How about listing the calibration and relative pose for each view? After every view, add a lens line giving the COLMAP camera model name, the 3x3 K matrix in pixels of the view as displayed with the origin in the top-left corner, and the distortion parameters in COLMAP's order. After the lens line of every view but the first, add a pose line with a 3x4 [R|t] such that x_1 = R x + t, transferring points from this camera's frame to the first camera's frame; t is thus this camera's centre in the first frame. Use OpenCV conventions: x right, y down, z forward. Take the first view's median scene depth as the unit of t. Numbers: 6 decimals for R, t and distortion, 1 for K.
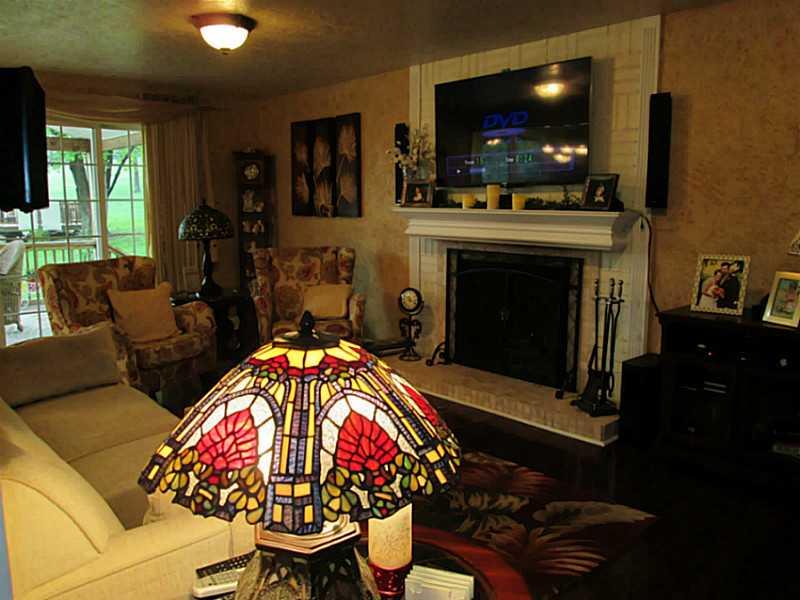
lens RADIAL K [[669.2, 0, 400.0], [0, 669.2, 300.0], [0, 0, 1]] dist [-0.060987, -0.004392]
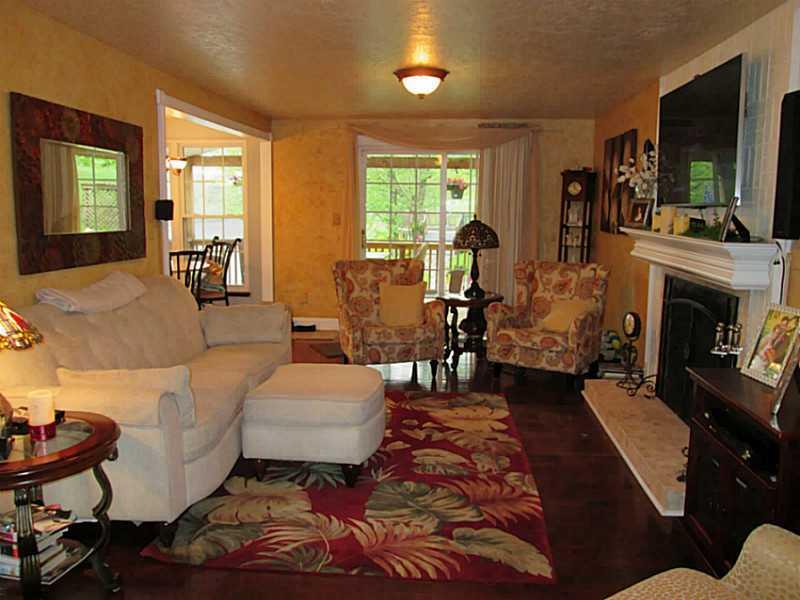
lens RADIAL K [[669.2, 0, 400.0], [0, 669.2, 300.0], [0, 0, 1]] dist [-0.060987, -0.004392]
pose [[0.664120, 0.110449, -0.739423, 0.570835], [-0.117388, 0.992165, 0.042769, -0.042659], [0.738353, 0.058396, 0.671882, 0.140099]]
